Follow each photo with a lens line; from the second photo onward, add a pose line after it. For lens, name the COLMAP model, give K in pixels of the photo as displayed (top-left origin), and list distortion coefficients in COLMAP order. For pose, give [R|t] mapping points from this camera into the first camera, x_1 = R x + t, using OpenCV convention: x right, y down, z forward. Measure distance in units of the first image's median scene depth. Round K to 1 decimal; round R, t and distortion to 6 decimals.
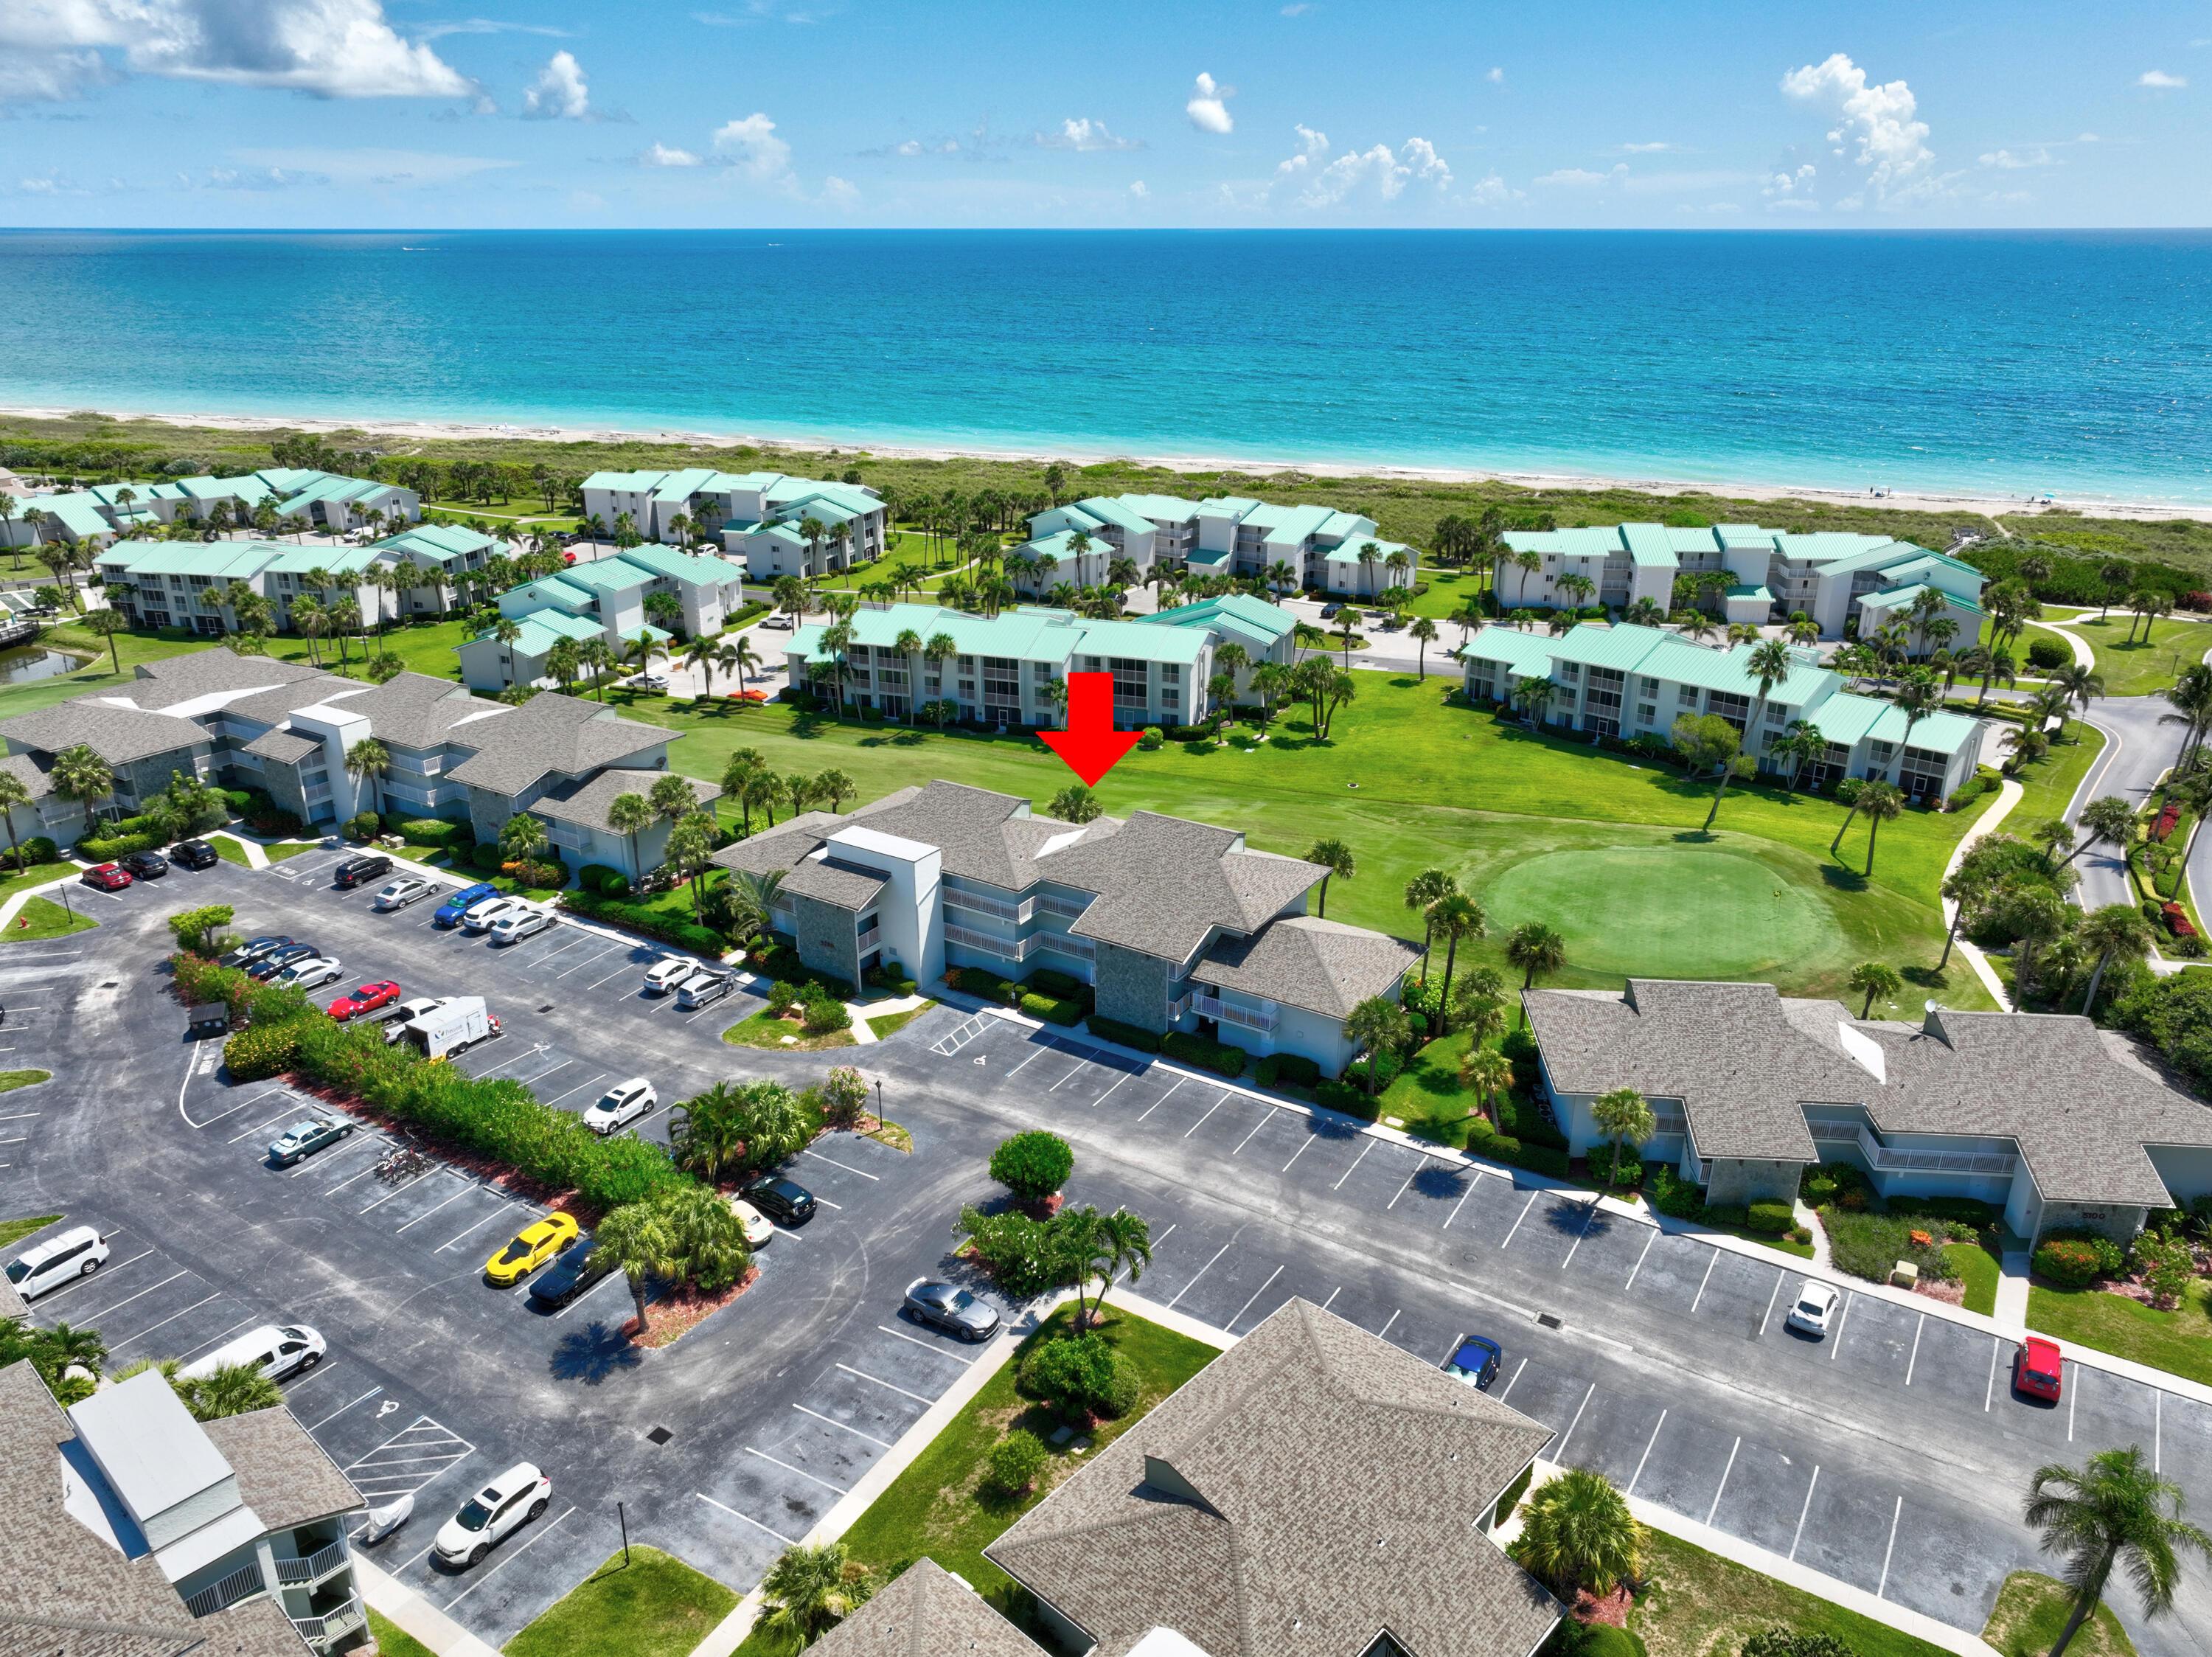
lens RADIAL K [[1548.0, 0, 1111.2], [0, 1548.0, 837.8], [0, 0, 1]] dist [0.006852, -0.004843]
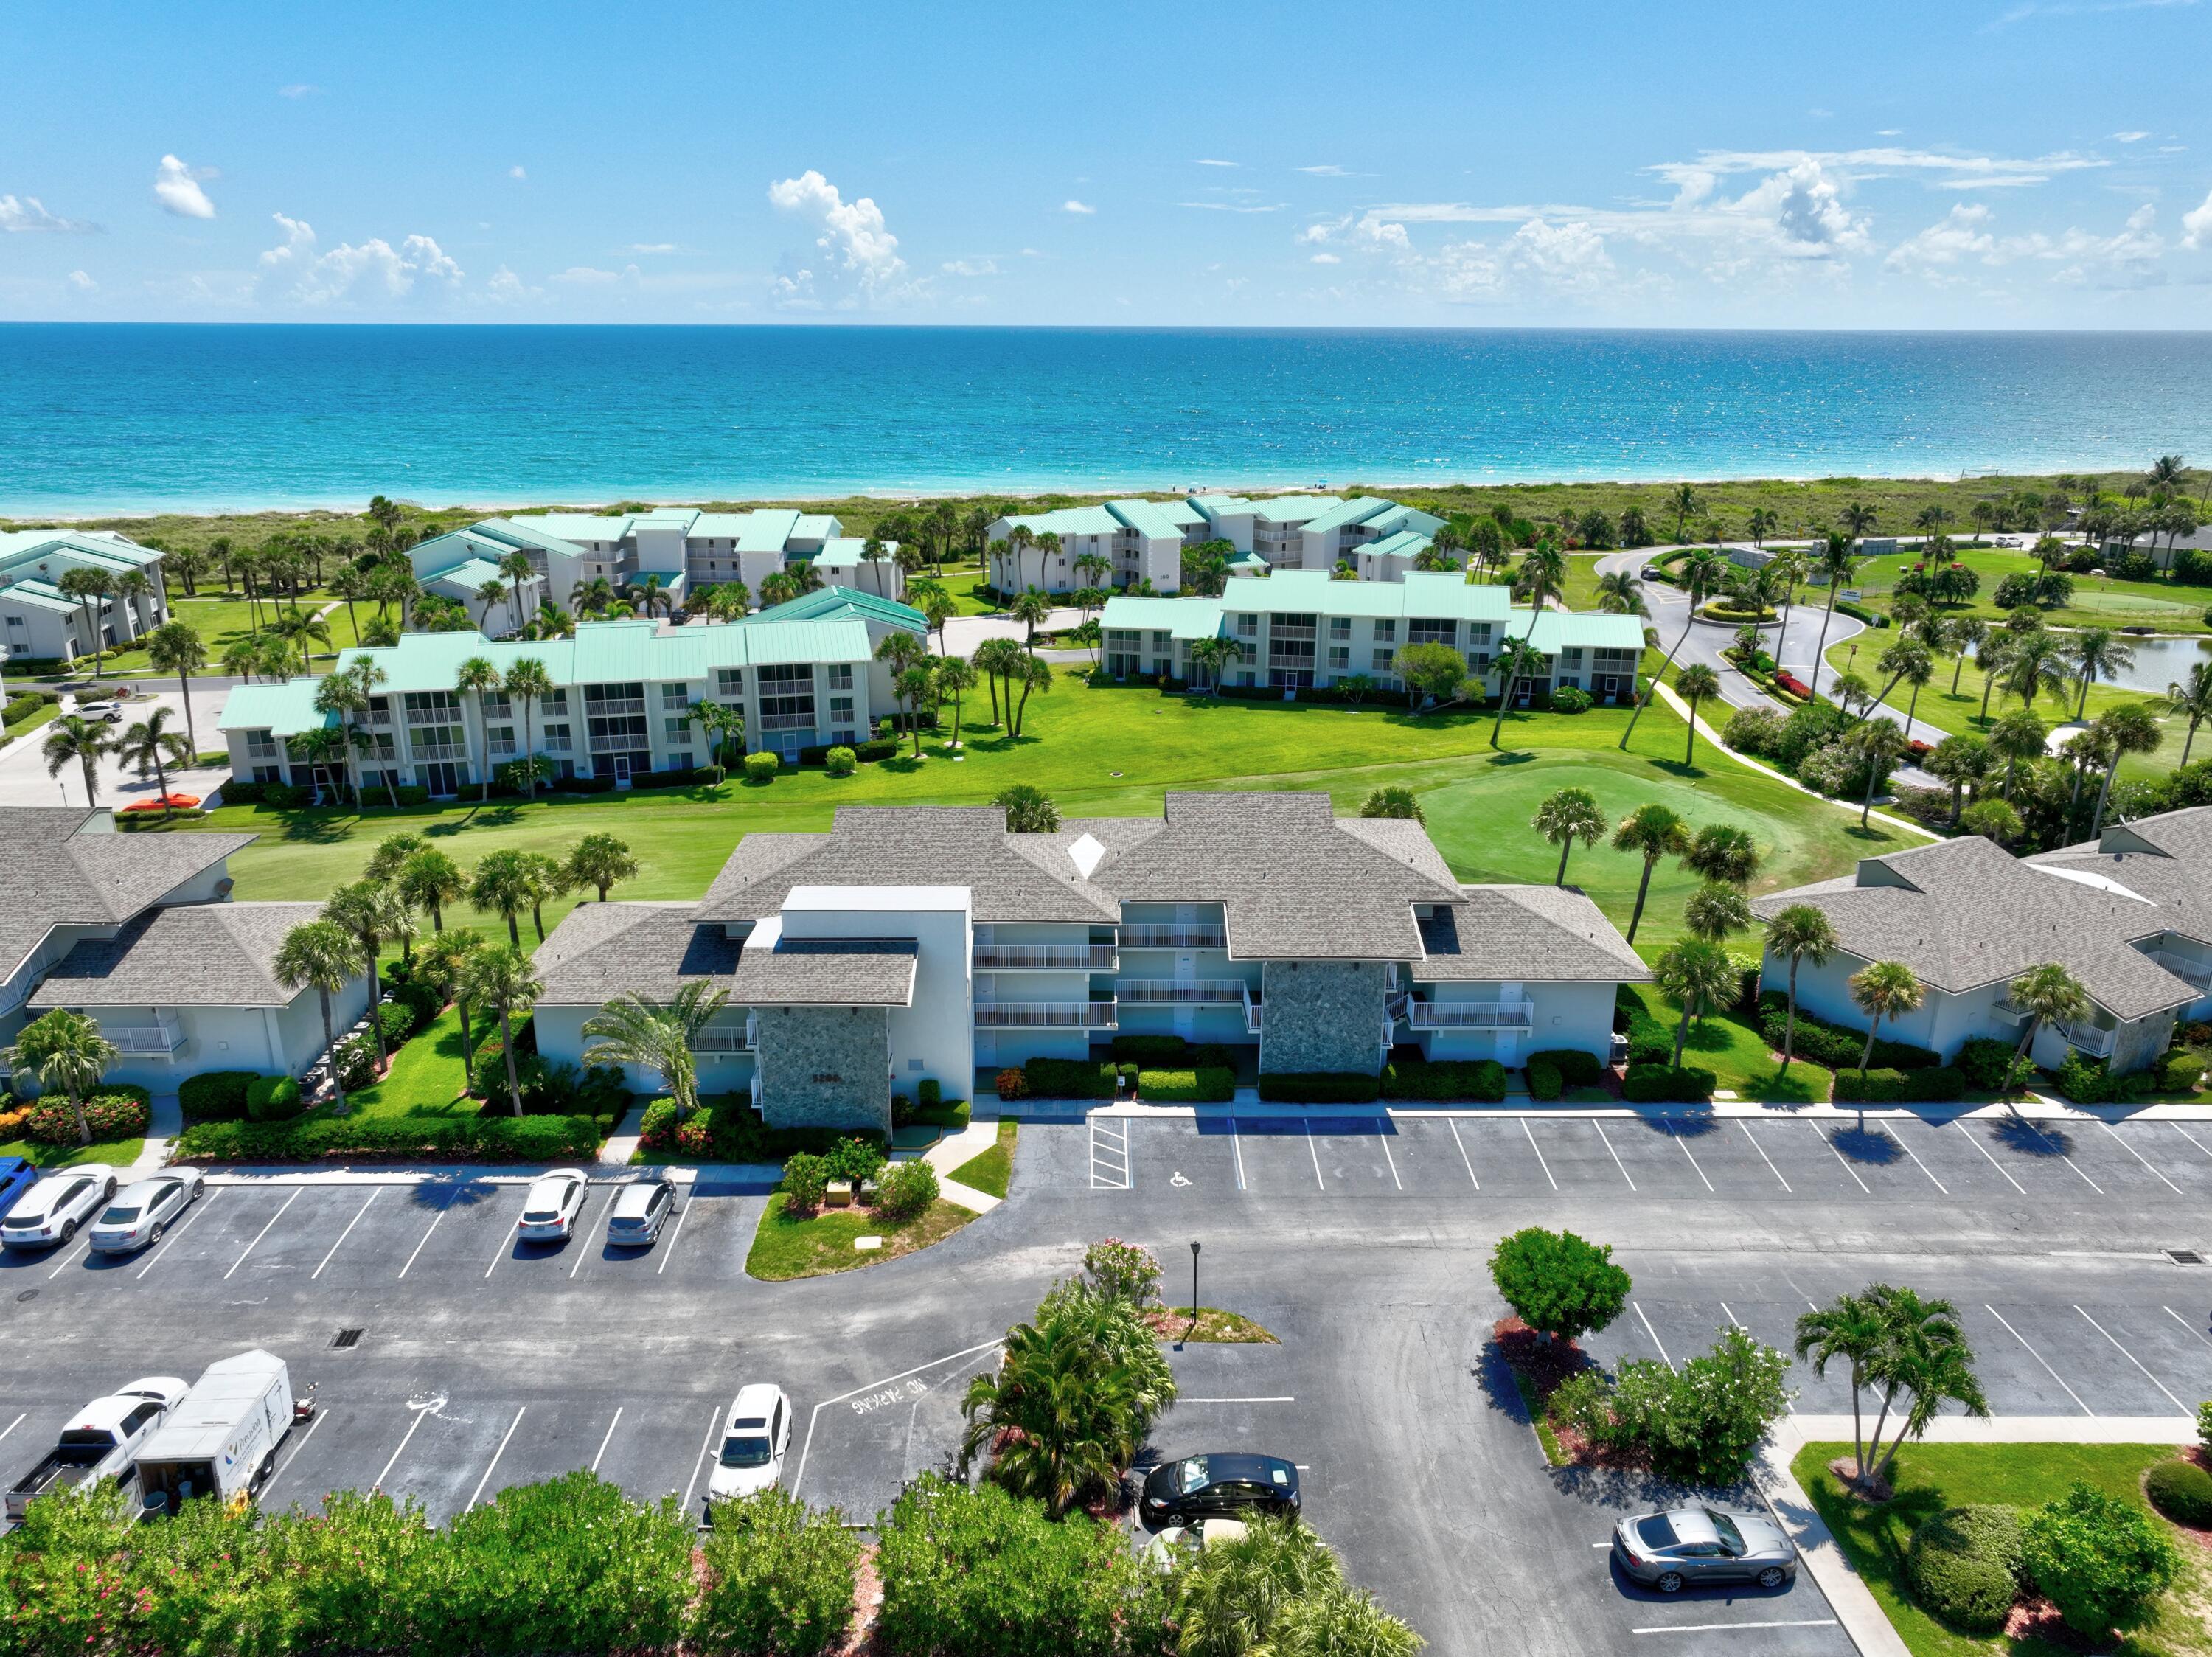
lens RADIAL K [[1547.7, 0, 1106.0], [0, 1547.7, 818.7], [0, 0, 1]] dist [0.011376, -0.015586]
pose [[0.840753, -0.162901, 0.516330, -0.271113], [0.196570, 0.980431, -0.010757, -0.002398], [-0.504474, 0.110540, 0.856322, 0.286014]]
